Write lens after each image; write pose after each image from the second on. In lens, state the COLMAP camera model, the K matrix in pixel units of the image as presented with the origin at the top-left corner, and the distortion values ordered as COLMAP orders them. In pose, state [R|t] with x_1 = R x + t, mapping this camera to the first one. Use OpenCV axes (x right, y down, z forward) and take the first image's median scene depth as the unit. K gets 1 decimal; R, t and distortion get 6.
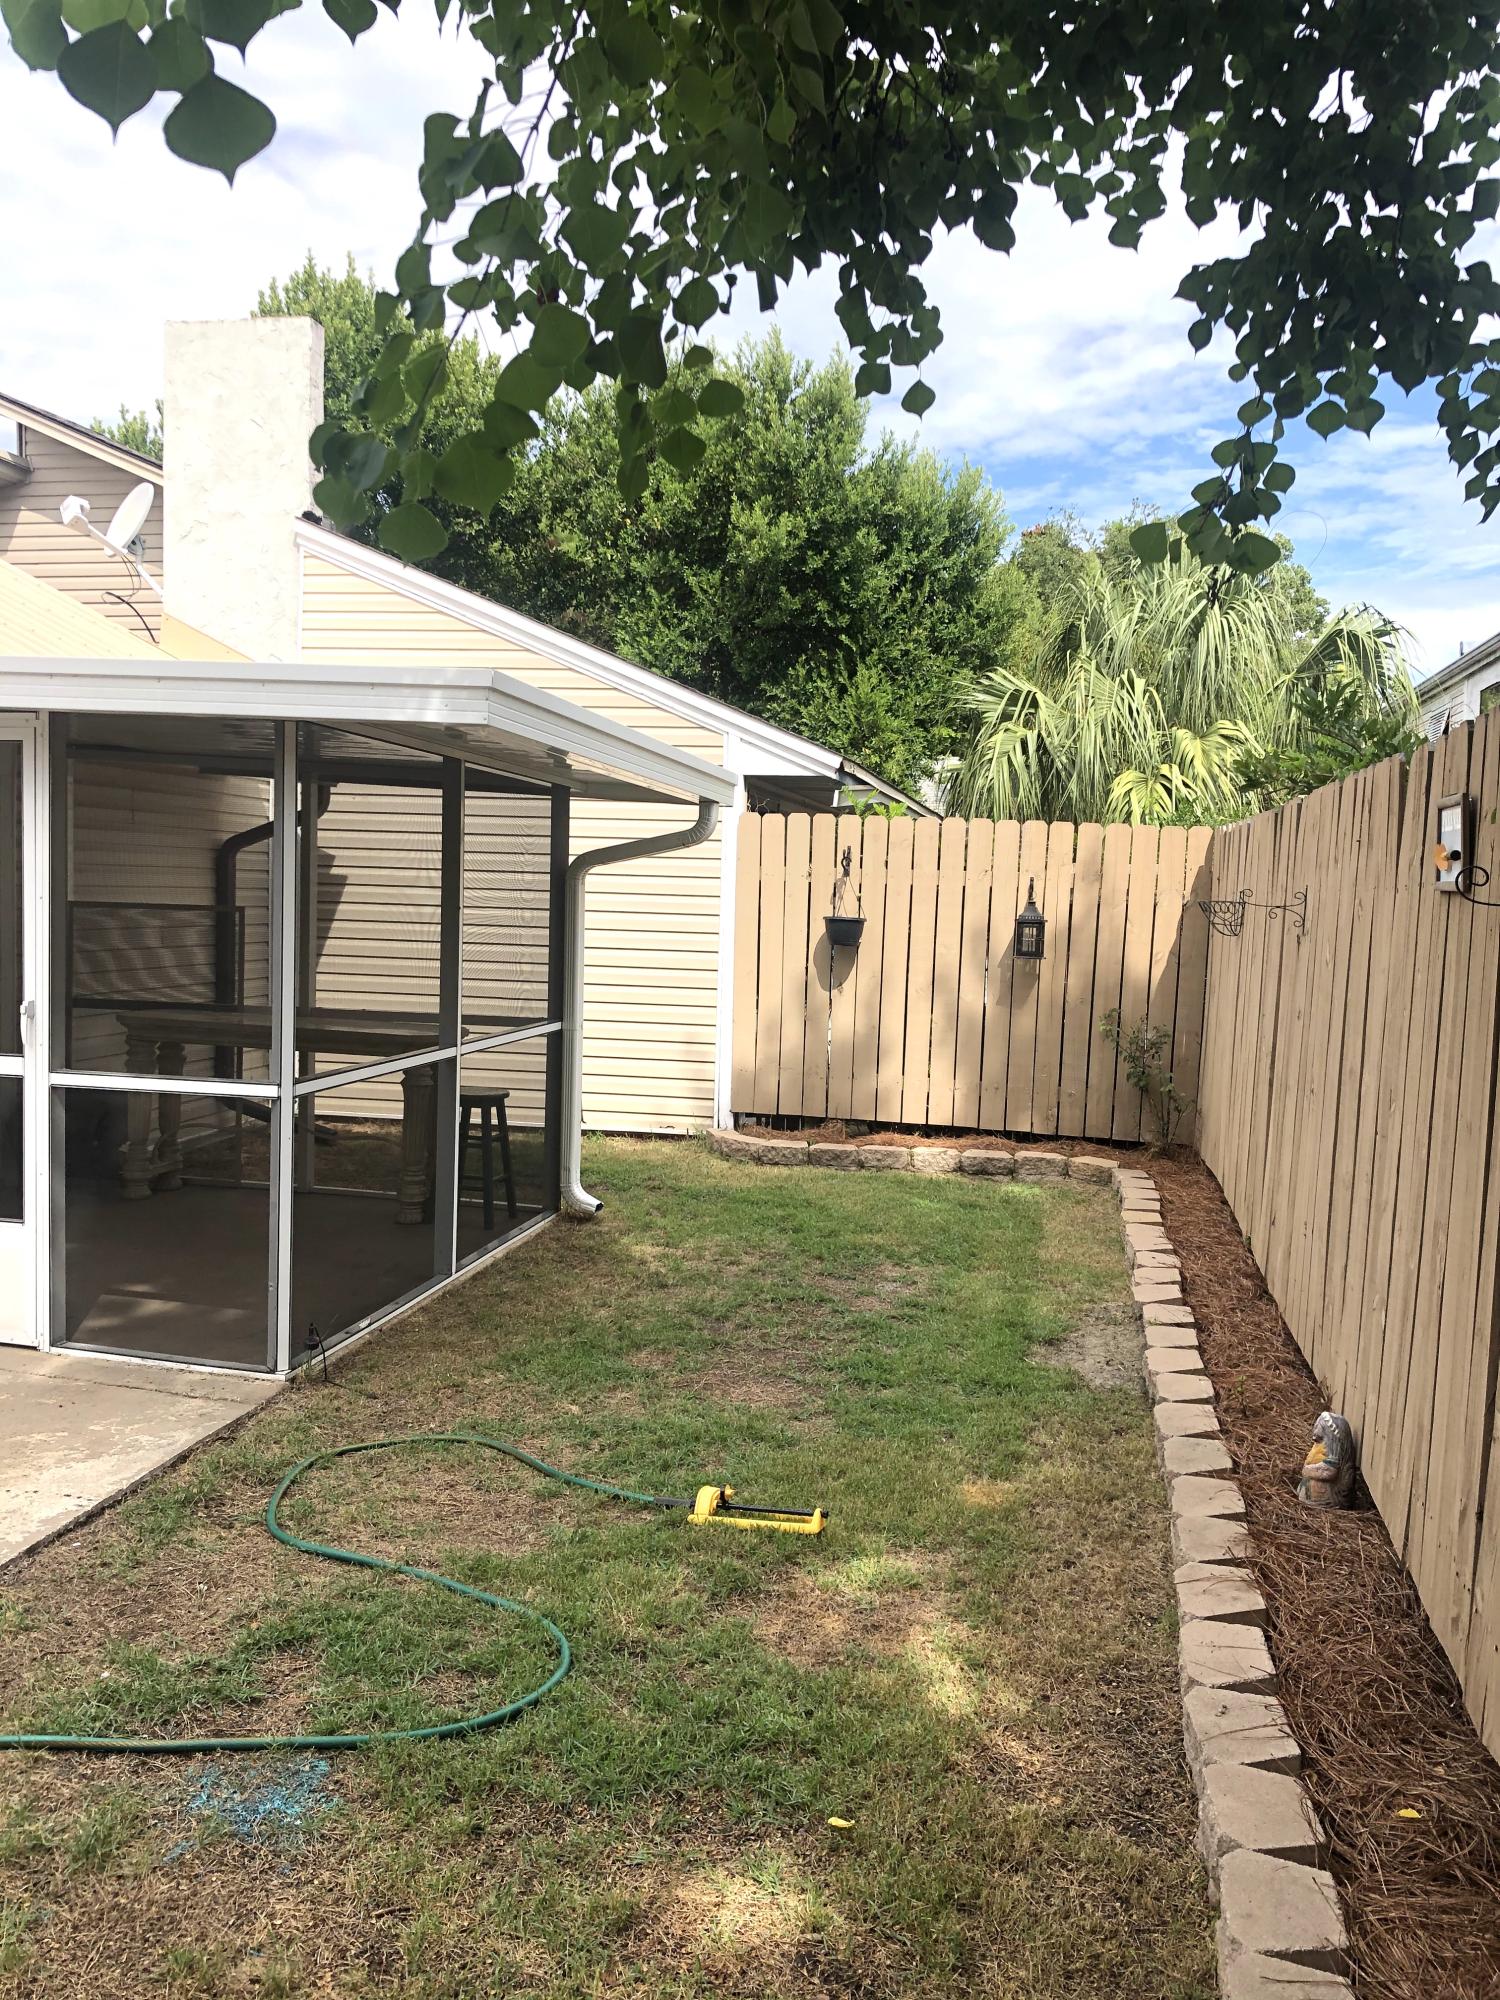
lens RADIAL K [[1643.6, 0, 750.0], [0, 1643.6, 1000.0], [0, 0, 1]] dist [0.060210, -0.096793]
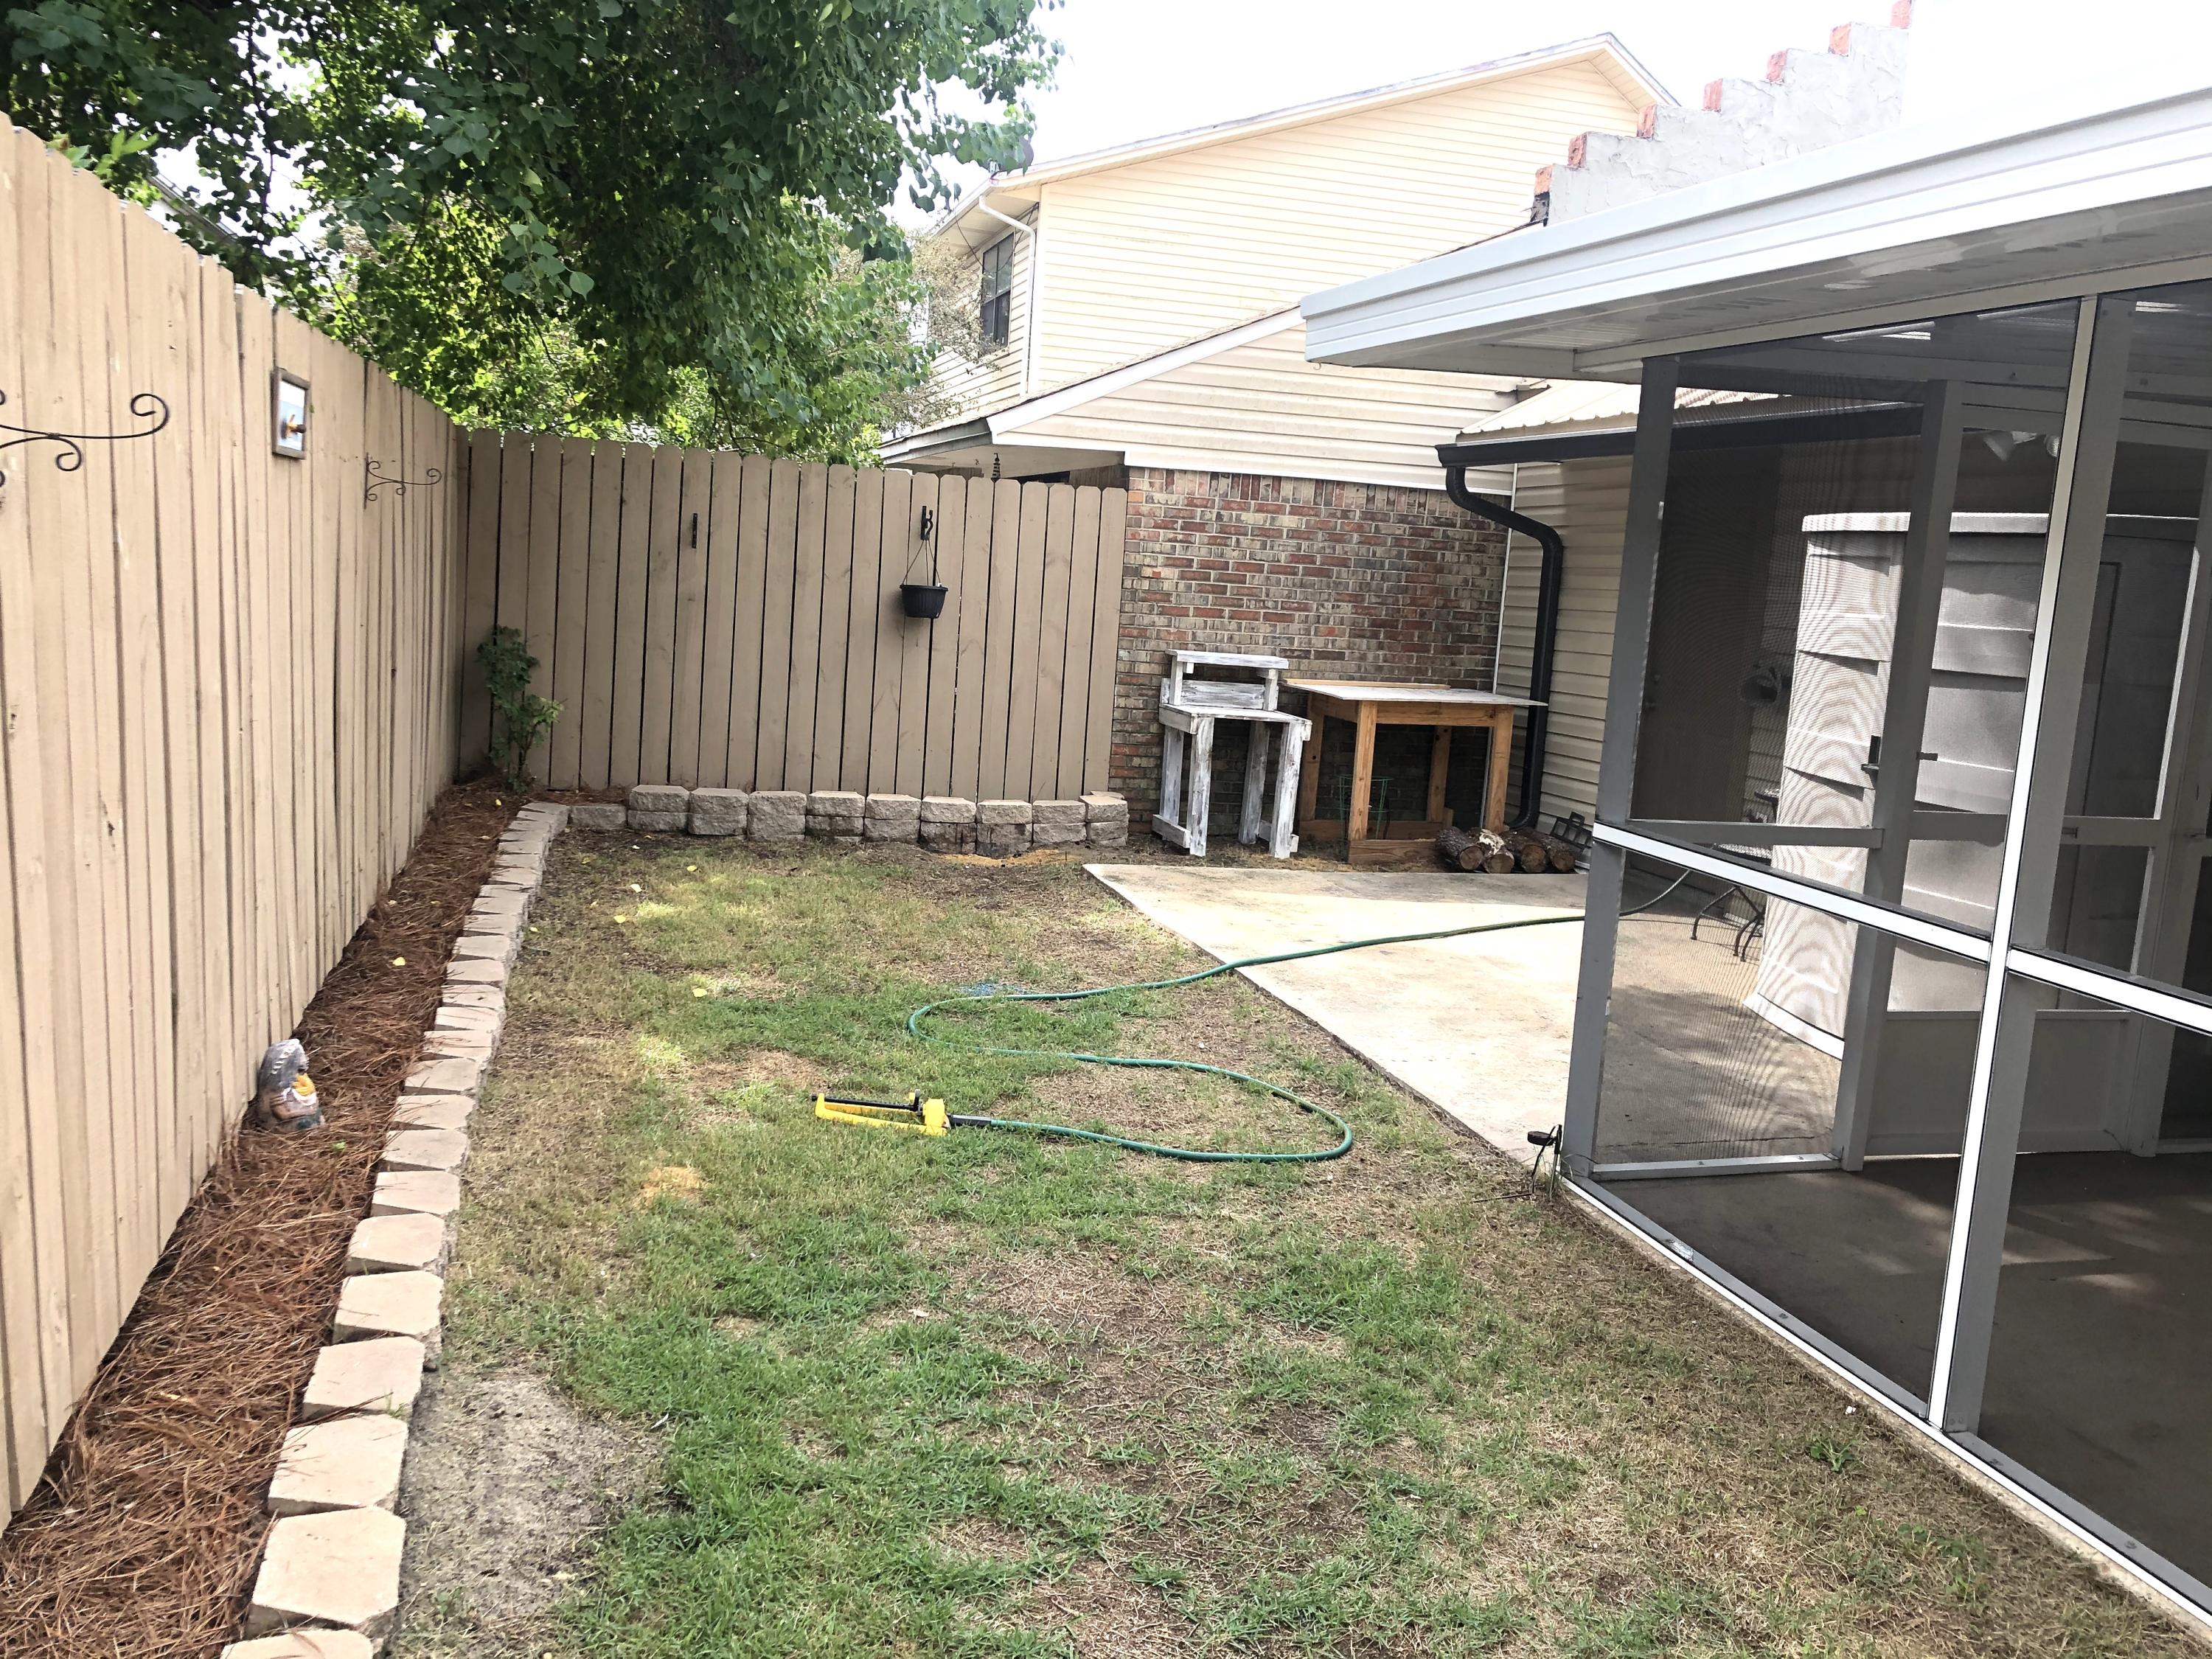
lens RADIAL K [[1817.8, 0, 1109.4], [0, 1817.8, 802.0], [0, 0, 1]] dist [0.060210, -0.096793]
pose [[-0.882816, -0.027269, -0.468927, 0.385729], [-0.132421, 0.972270, 0.192760, -0.110398], [0.450667, 0.232268, -0.861946, 1.834329]]
